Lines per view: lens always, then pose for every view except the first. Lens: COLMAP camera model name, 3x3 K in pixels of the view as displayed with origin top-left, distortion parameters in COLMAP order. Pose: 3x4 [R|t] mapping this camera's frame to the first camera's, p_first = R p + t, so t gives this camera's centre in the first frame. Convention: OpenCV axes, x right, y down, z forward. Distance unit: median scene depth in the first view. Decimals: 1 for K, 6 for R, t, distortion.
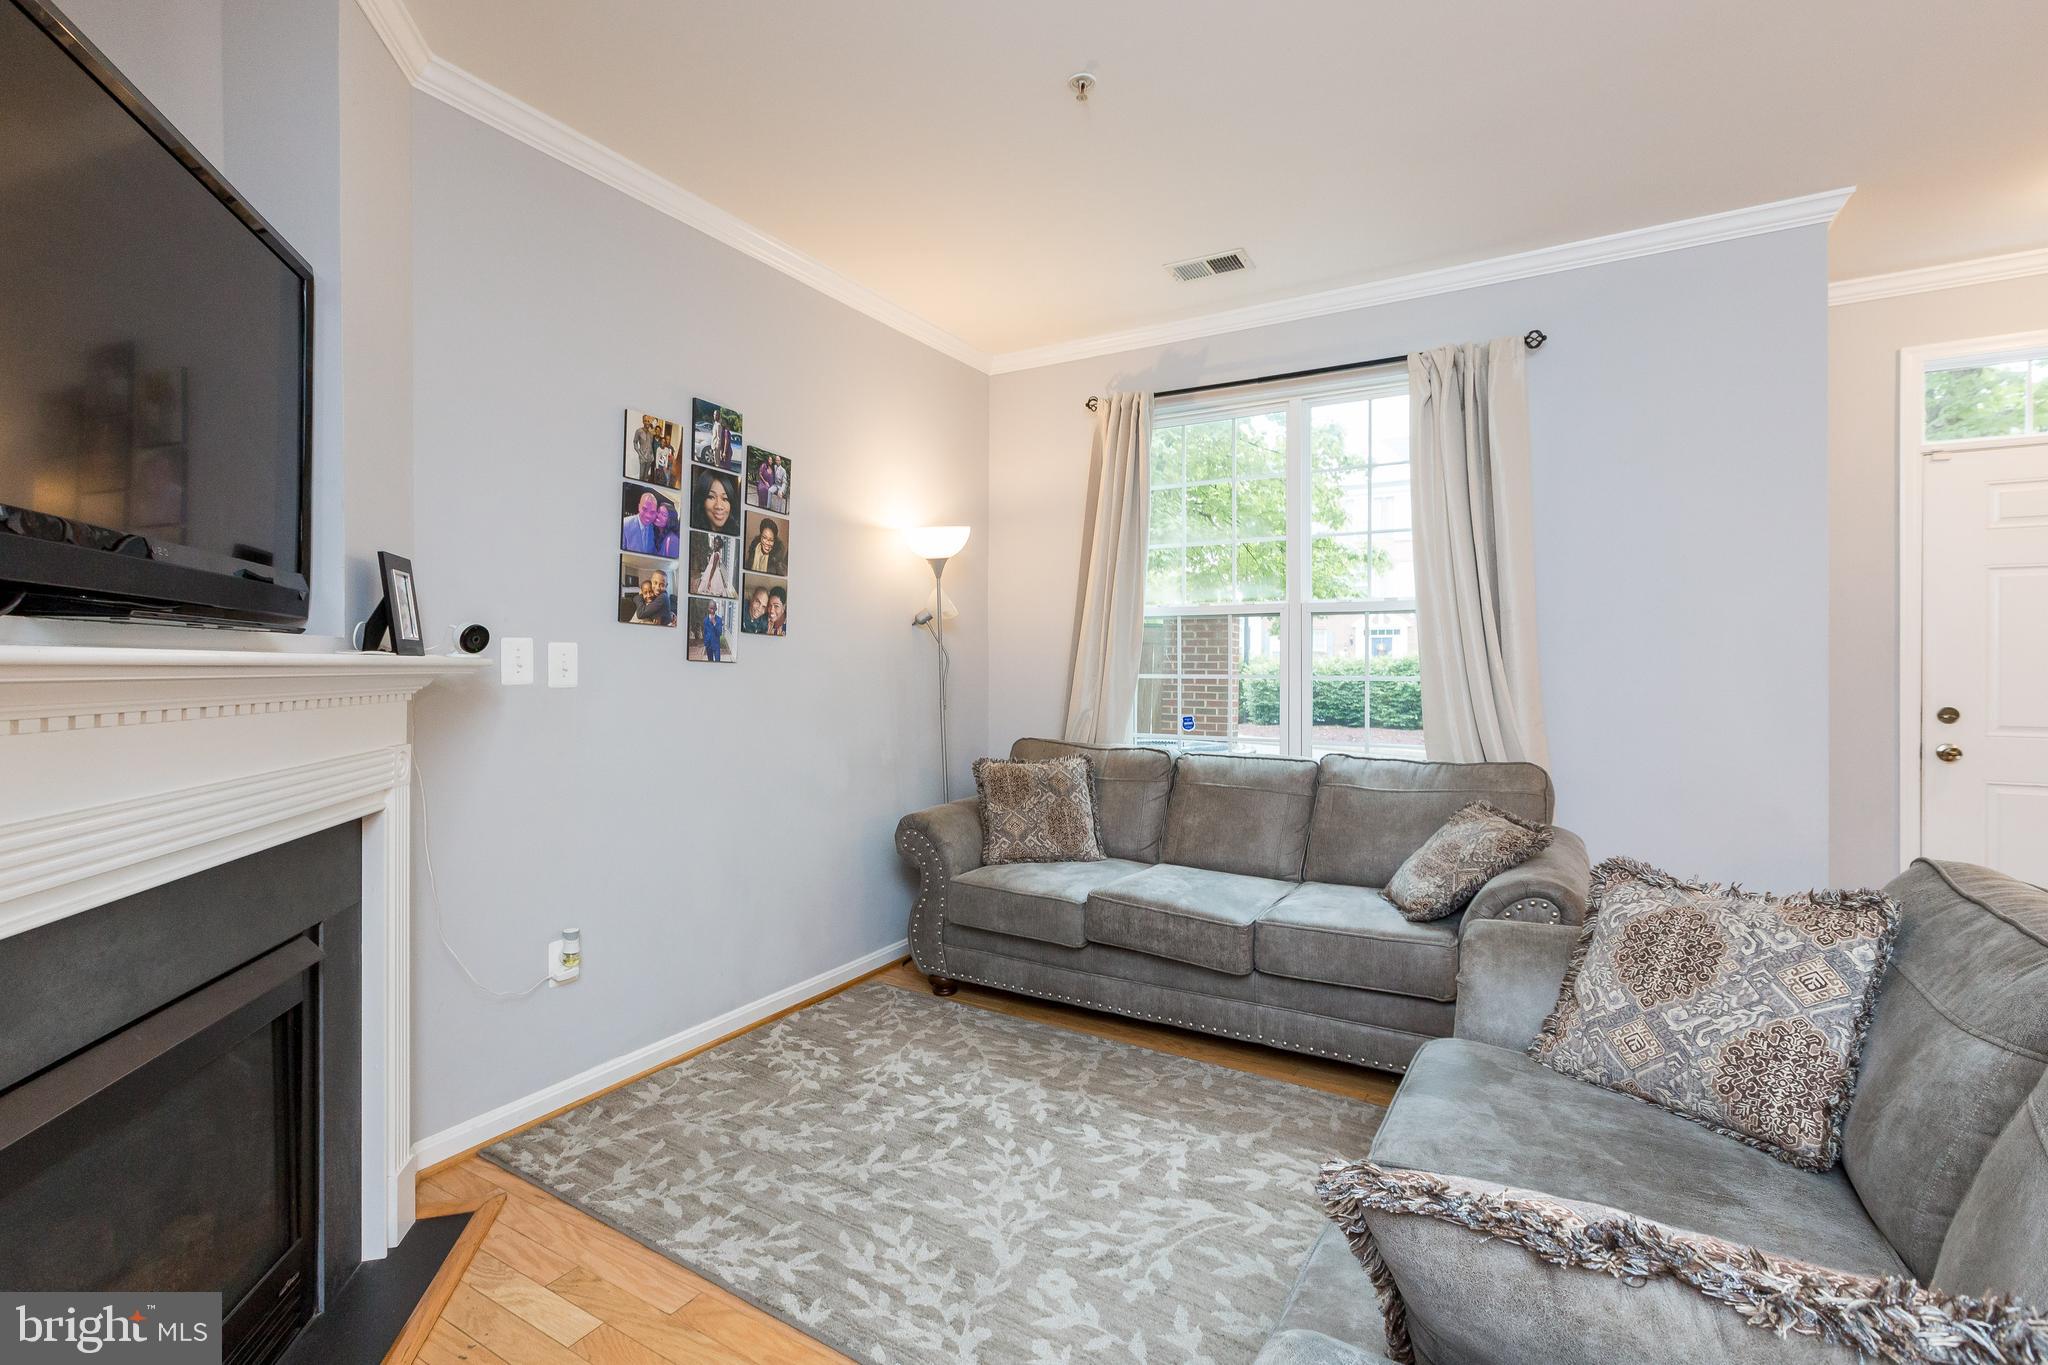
lens RADIAL K [[941.9, 0, 1025.4], [0, 941.9, 667.1], [0, 0, 1]] dist [0.014681, 0.000221]
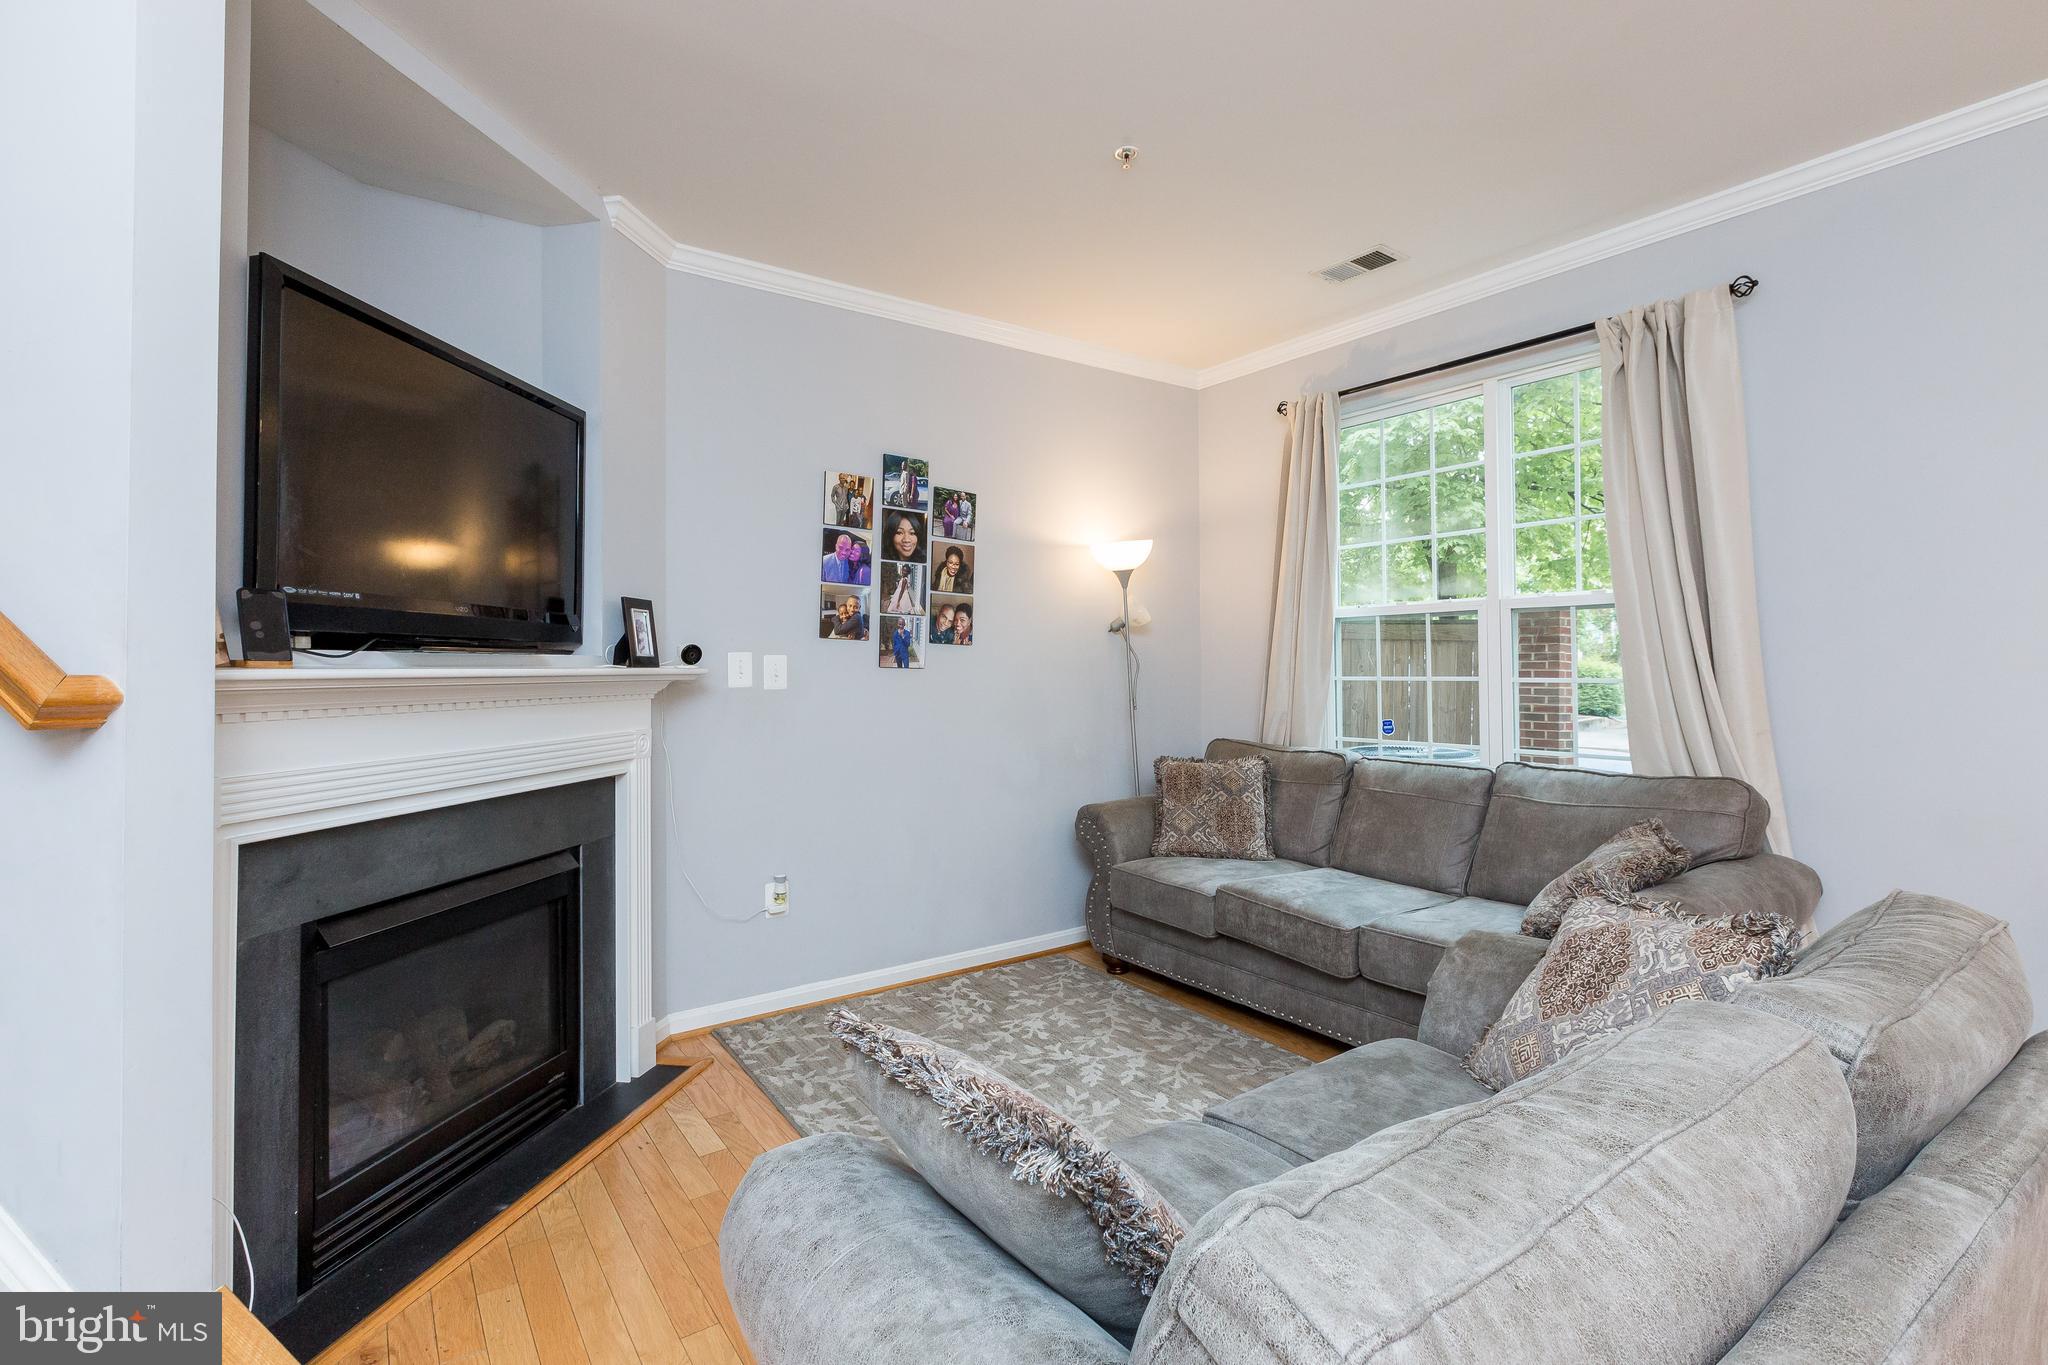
lens RADIAL K [[965.1, 0, 1021.4], [0, 965.1, 650.5], [0, 0, 1]] dist [-0.002685, -0.000091]
pose [[0.913716, -0.014540, -0.406093, 0.309262], [0.007573, 0.999795, -0.018758, -0.003909], [0.406283, 0.014064, 0.913639, -0.070278]]
